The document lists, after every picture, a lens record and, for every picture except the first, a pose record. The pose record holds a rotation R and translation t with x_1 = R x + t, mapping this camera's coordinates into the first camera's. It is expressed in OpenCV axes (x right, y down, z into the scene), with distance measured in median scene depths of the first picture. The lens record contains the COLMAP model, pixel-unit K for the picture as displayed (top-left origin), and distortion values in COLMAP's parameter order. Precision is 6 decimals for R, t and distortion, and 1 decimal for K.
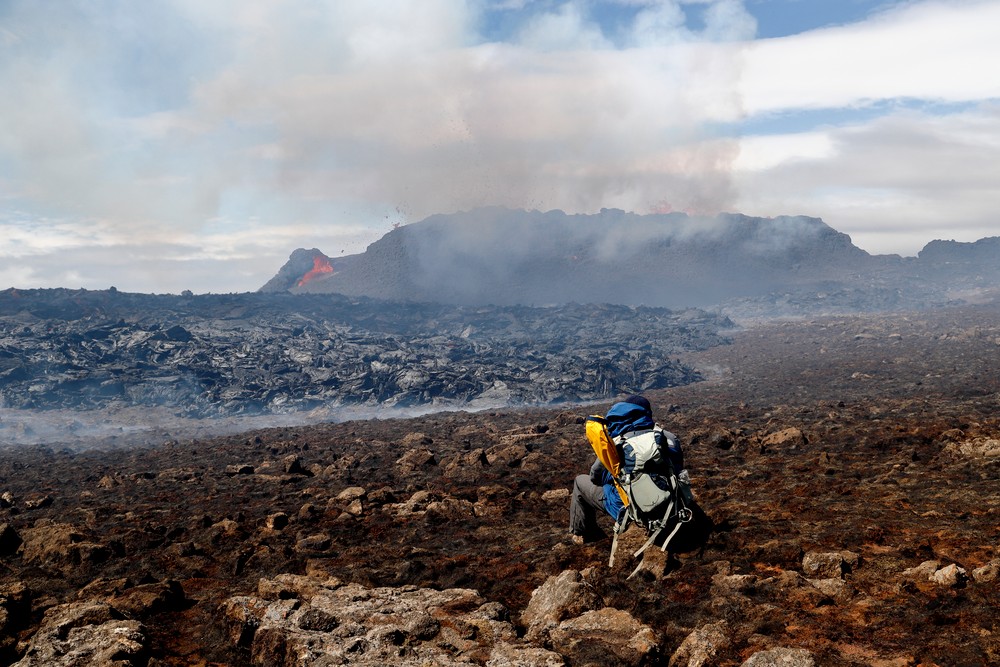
lens RADIAL K [[1031.5, 0, 503.3], [0, 1031.5, 336.4], [0, 0, 1]] dist [0.075958, 0.000000]
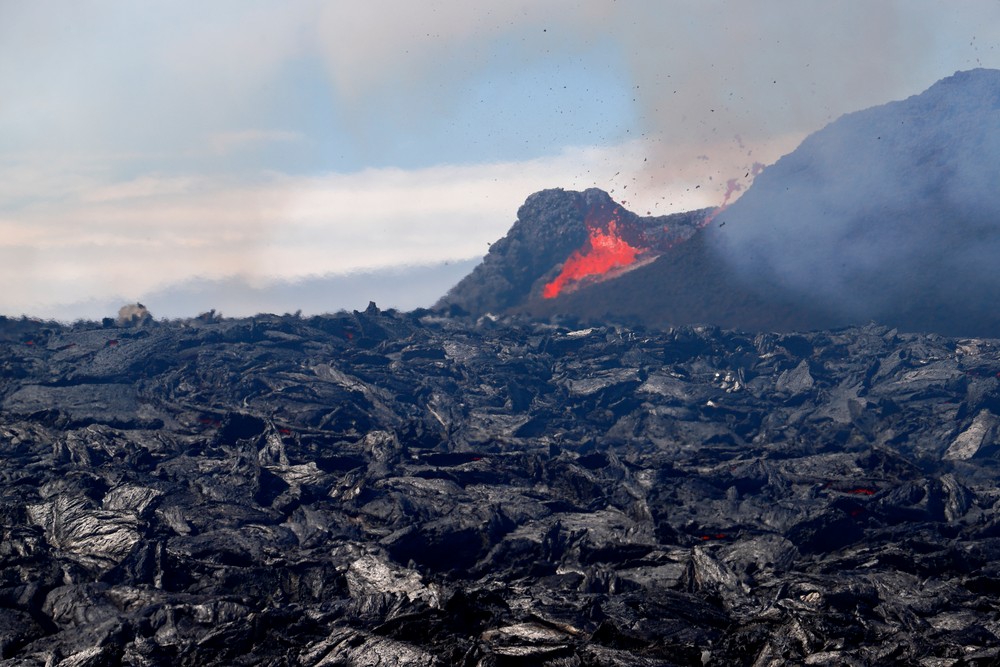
lens RADIAL K [[2961.7, 0, 497.6], [0, 2961.7, 333.9], [0, 0, 1]] dist [0.024100, 0.000000]
pose [[0.971944, -0.001395, -0.235210, 0.021418], [-0.008569, 0.999109, -0.041334, 0.001147], [0.235058, 0.042190, 0.971065, 0.251786]]
